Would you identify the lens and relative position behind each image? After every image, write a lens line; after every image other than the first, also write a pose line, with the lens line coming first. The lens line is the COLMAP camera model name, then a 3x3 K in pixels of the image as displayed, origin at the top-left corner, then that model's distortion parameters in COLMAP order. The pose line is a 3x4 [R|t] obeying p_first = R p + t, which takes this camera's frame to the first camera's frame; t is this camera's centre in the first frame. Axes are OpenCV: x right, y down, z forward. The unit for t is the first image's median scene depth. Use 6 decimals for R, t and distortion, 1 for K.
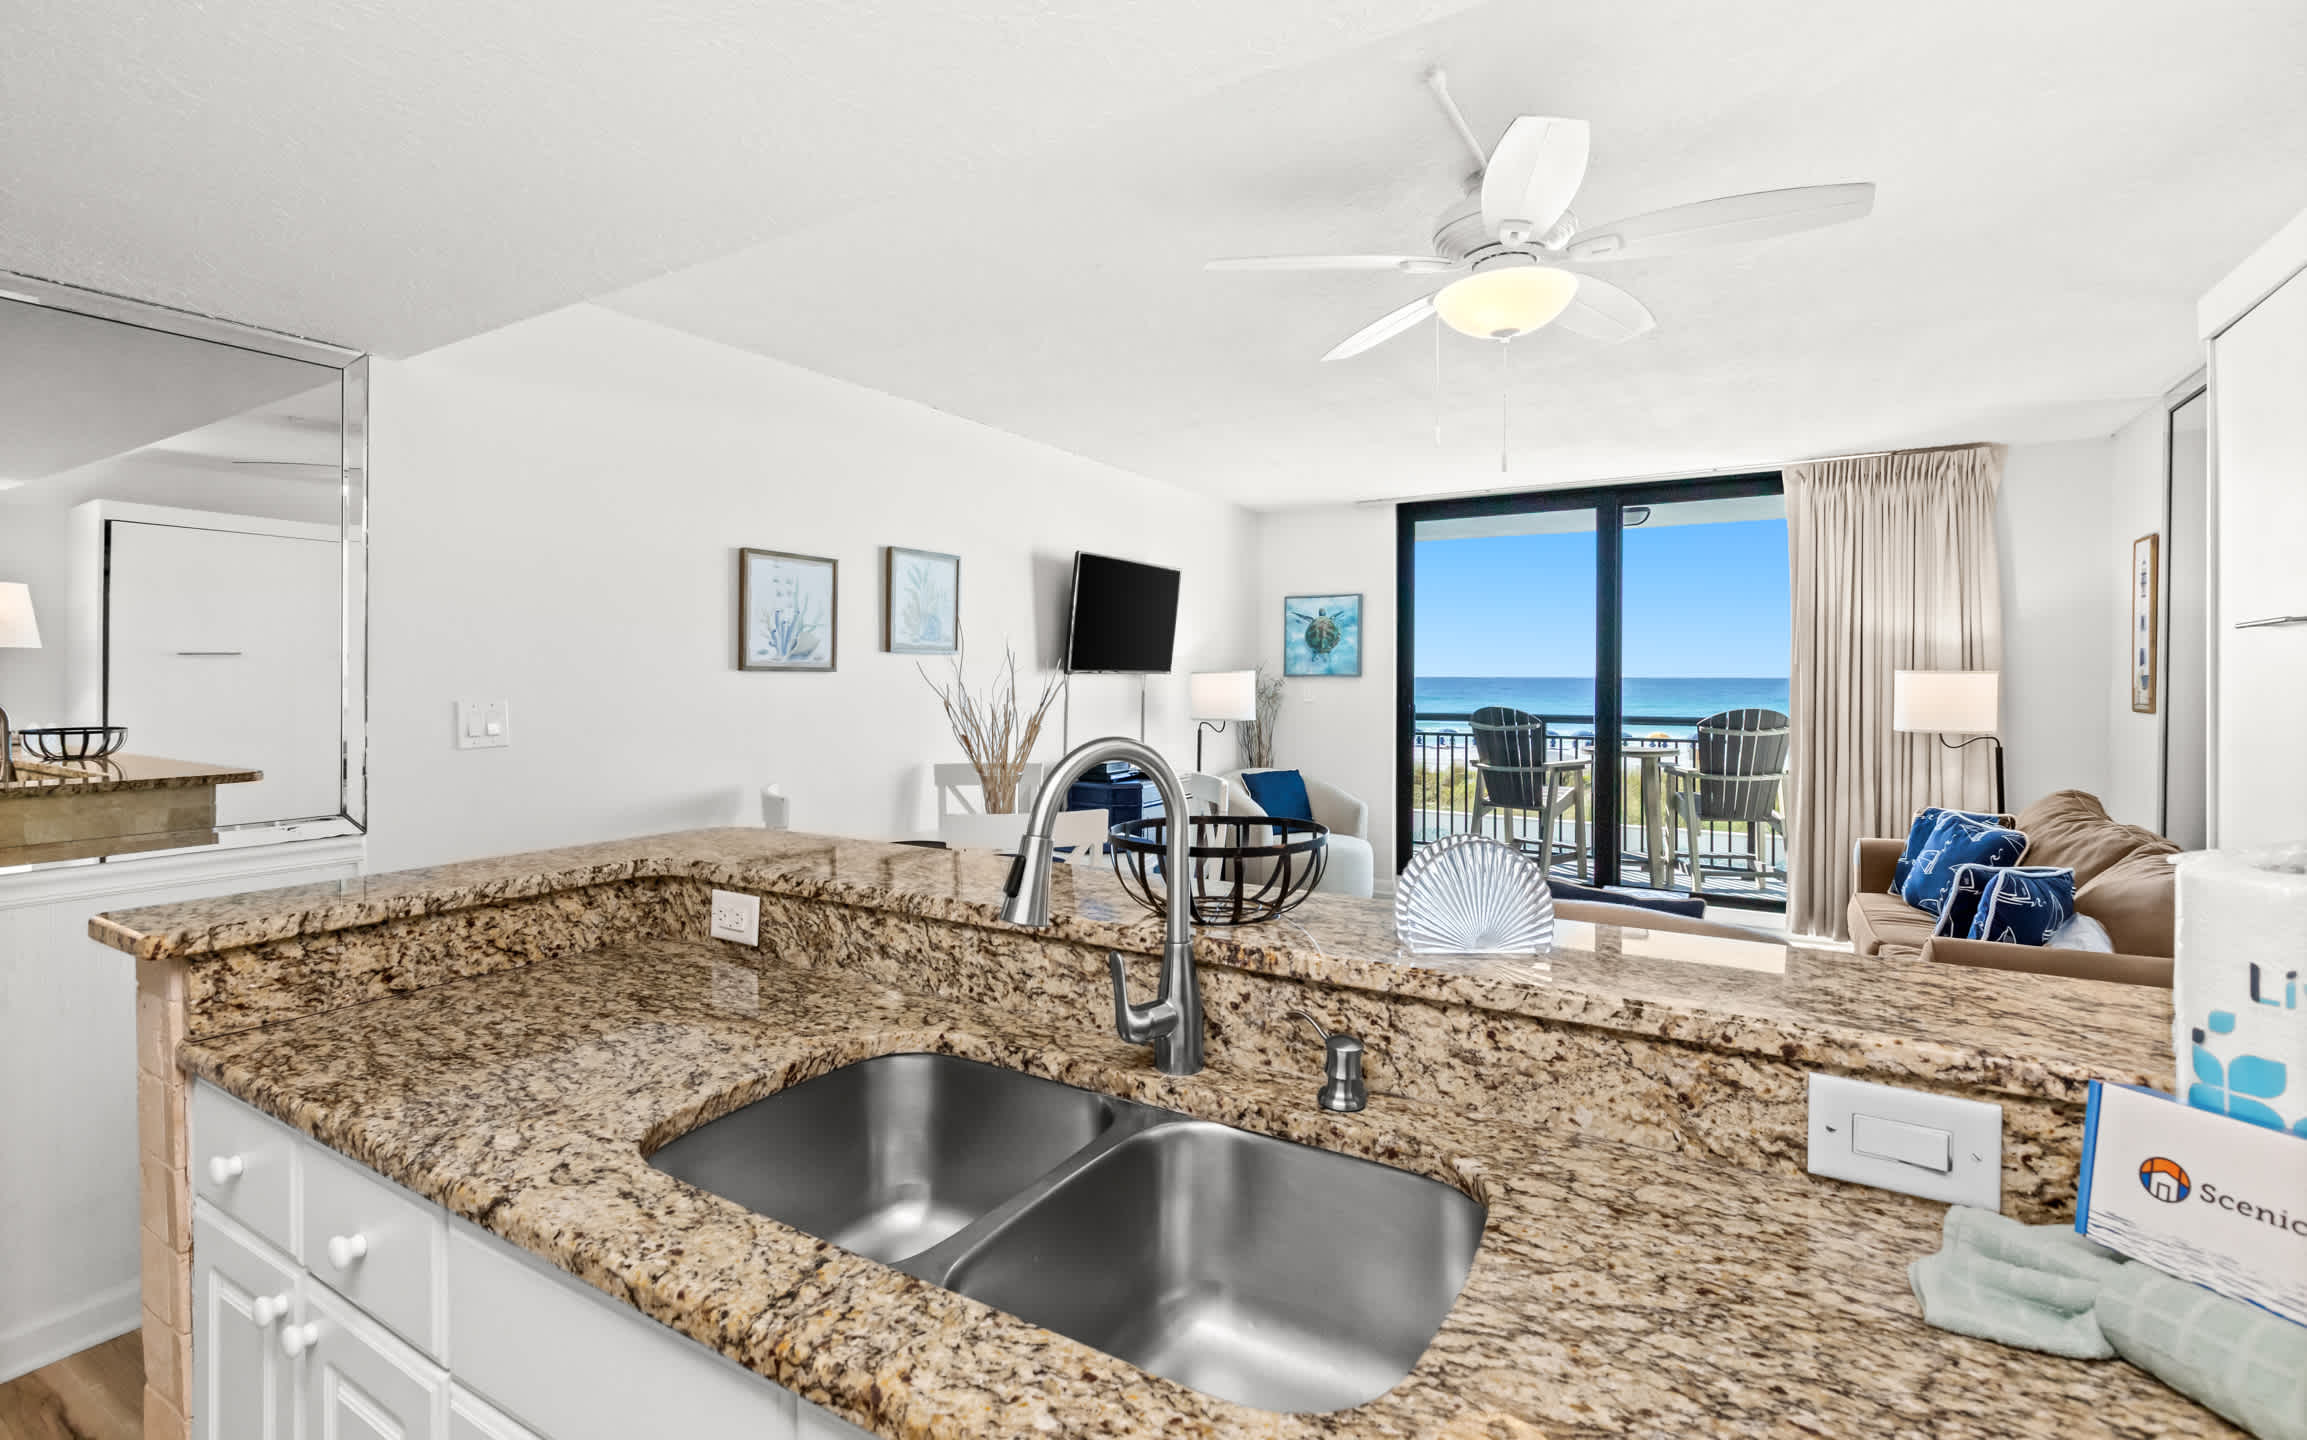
lens RADIAL K [[1048.9, 0, 1164.4], [0, 1048.9, 681.6], [0, 0, 1]] dist [0.009513, 0.000648]
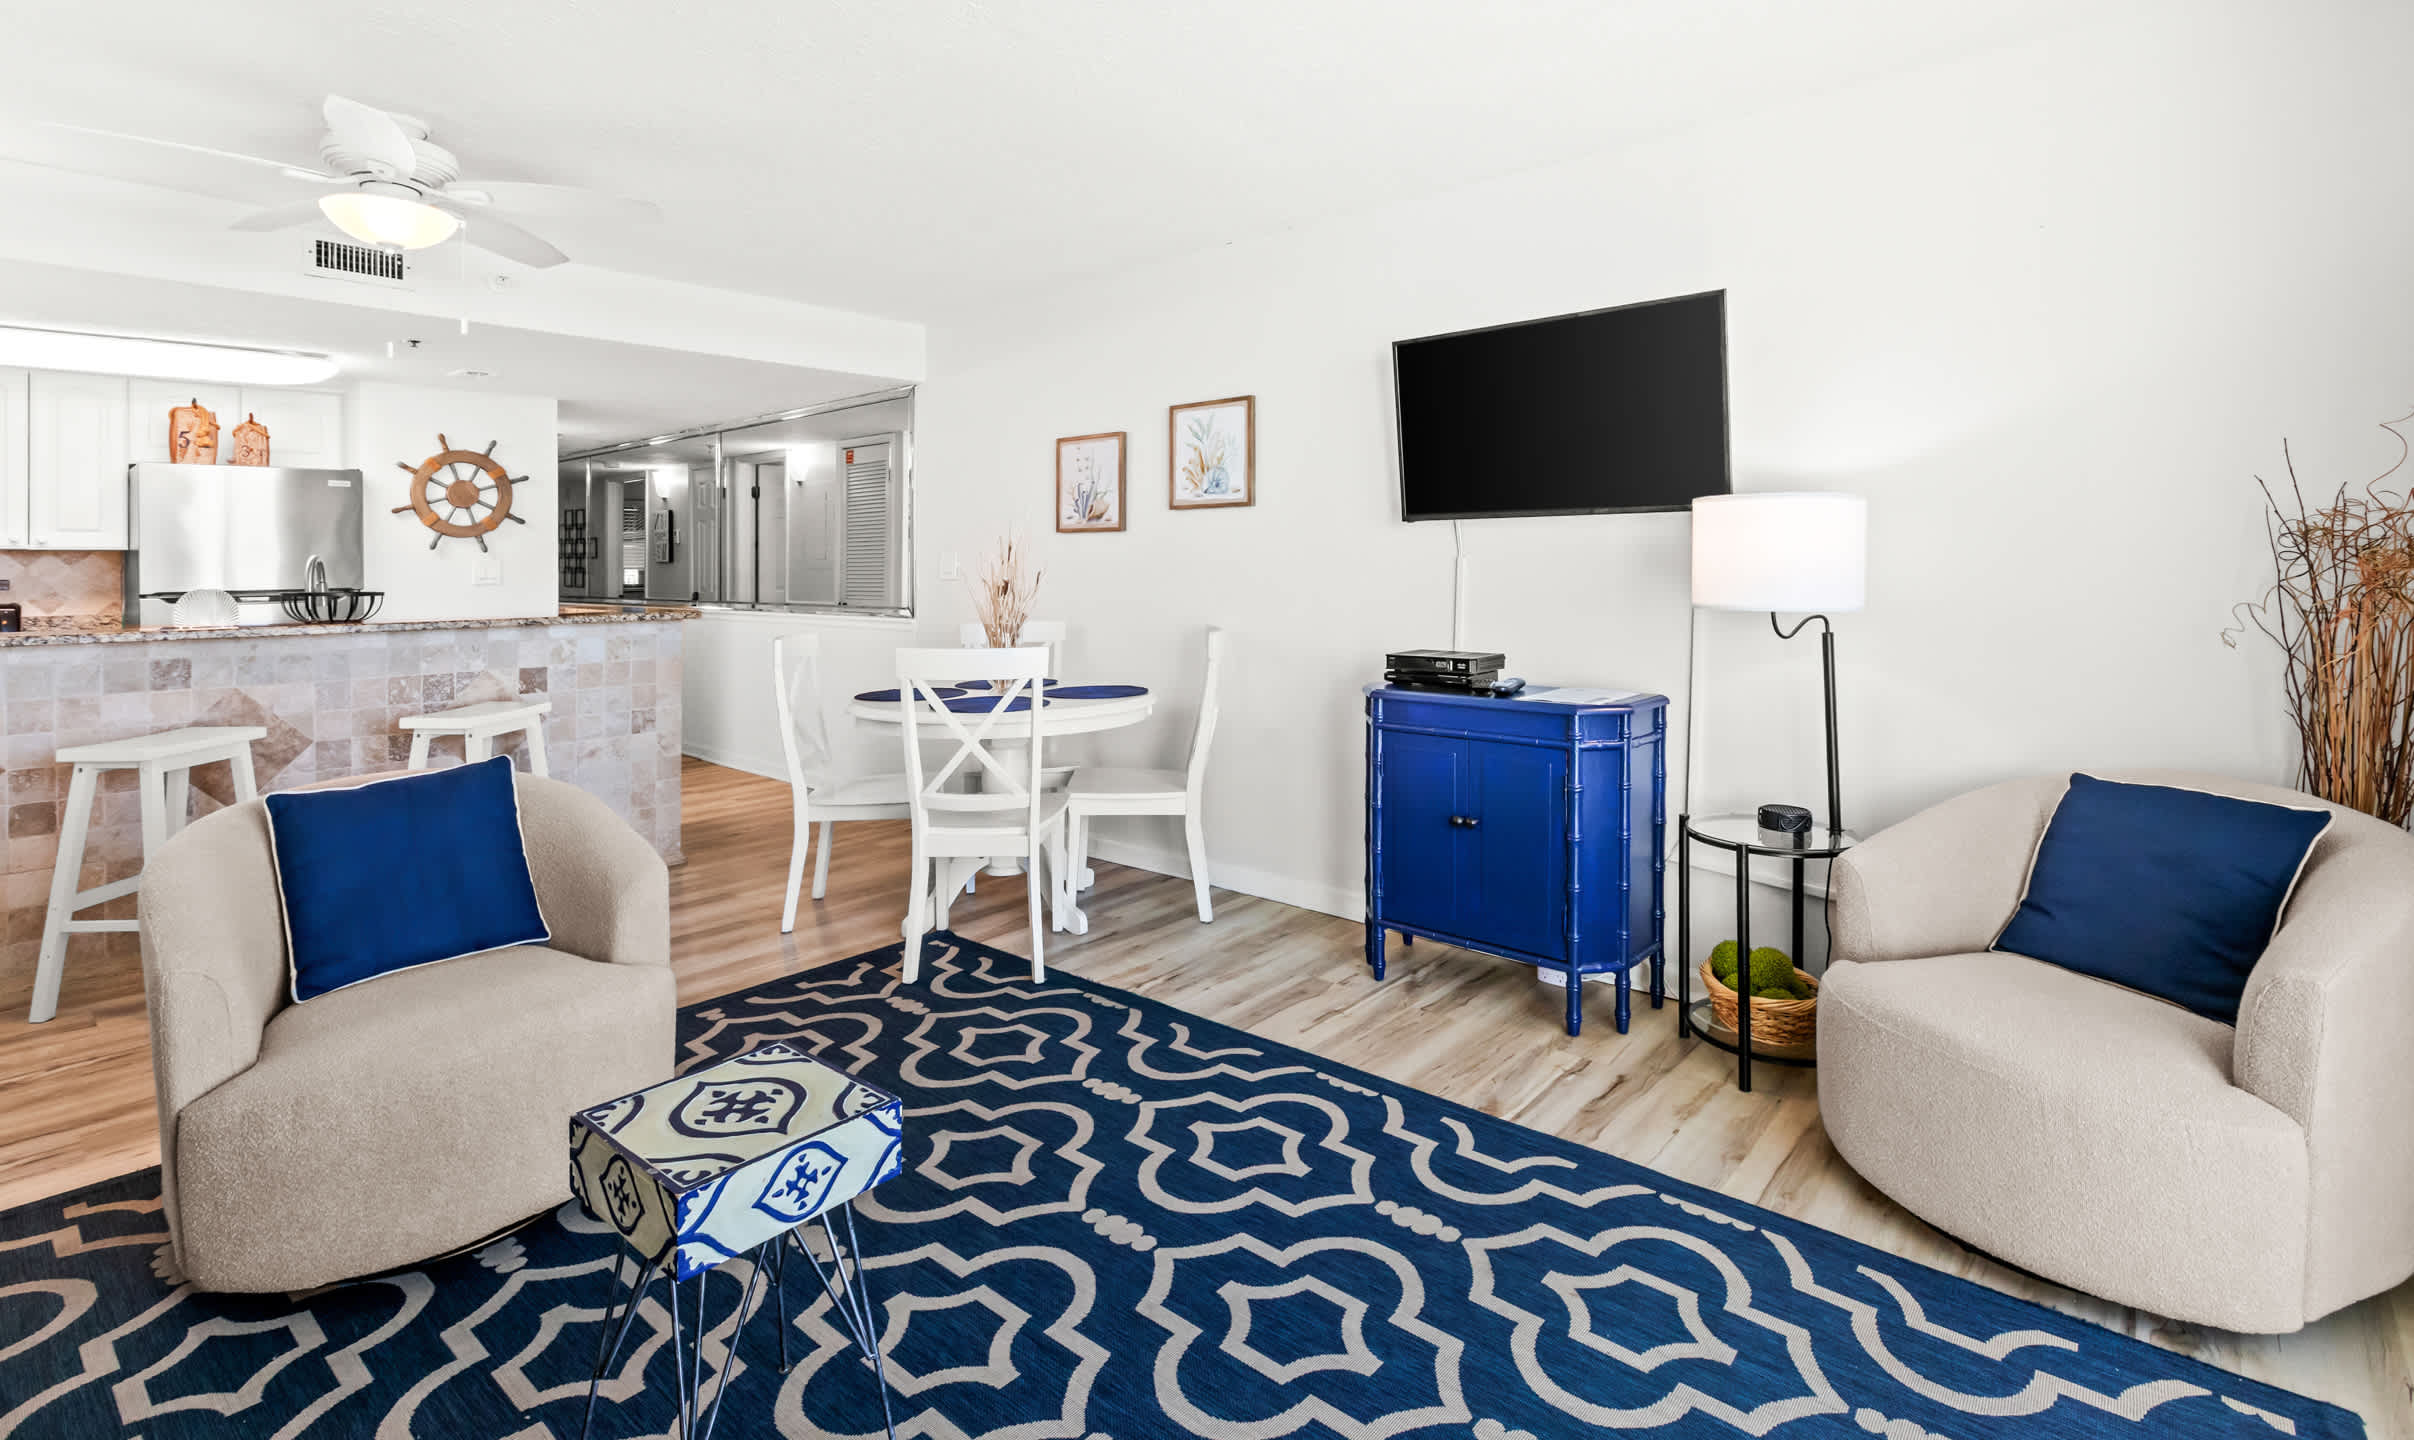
lens RADIAL K [[1153.9, 0, 1234.7], [0, 1153.9, 556.6], [0, 0, 1]] dist [0.024320, -0.000133]
pose [[-0.199328, -0.006465, -0.979912, 0.622193], [0.003142, 0.999969, -0.007236, 0.019707], [0.979928, -0.004521, -0.199301, 0.959213]]
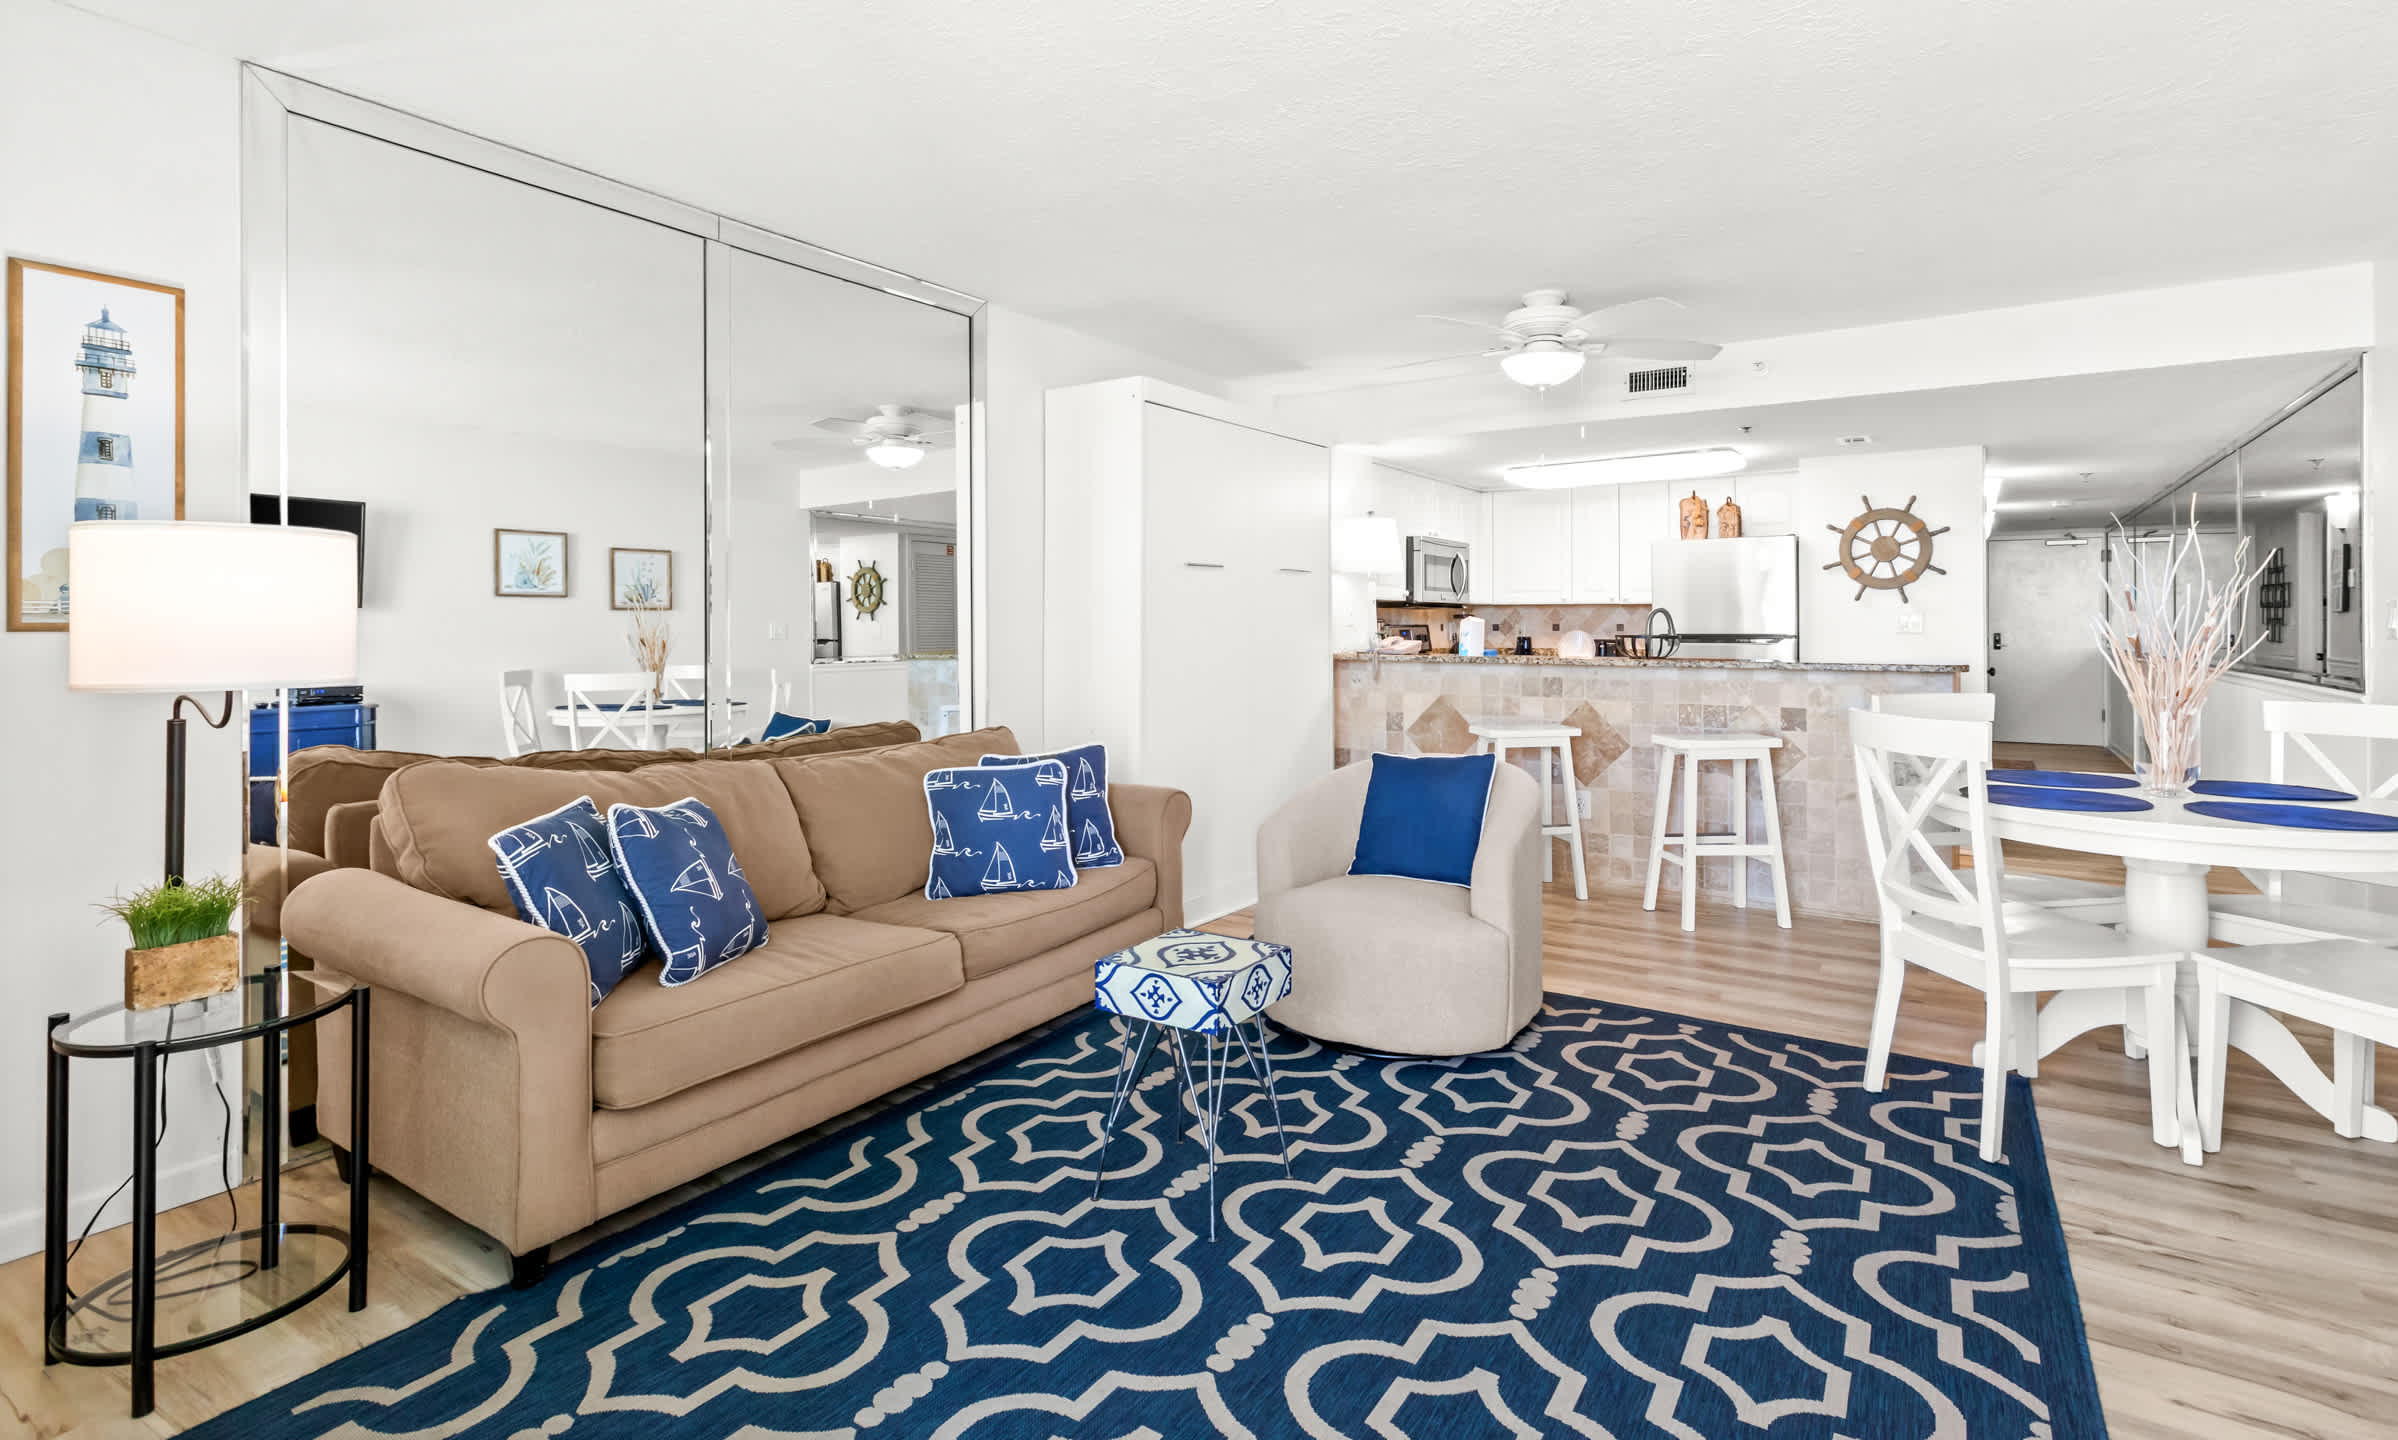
lens RADIAL K [[1163.5, 0, 1200.0], [0, 1163.5, 601.3], [0, 0, 1]] dist [0.021137, 0.000224]
pose [[-0.998418, -0.000499, 0.056217, 0.318755], [-0.001176, 0.999927, -0.012014, 0.019036], [-0.056207, -0.012061, -0.998346, 1.252837]]
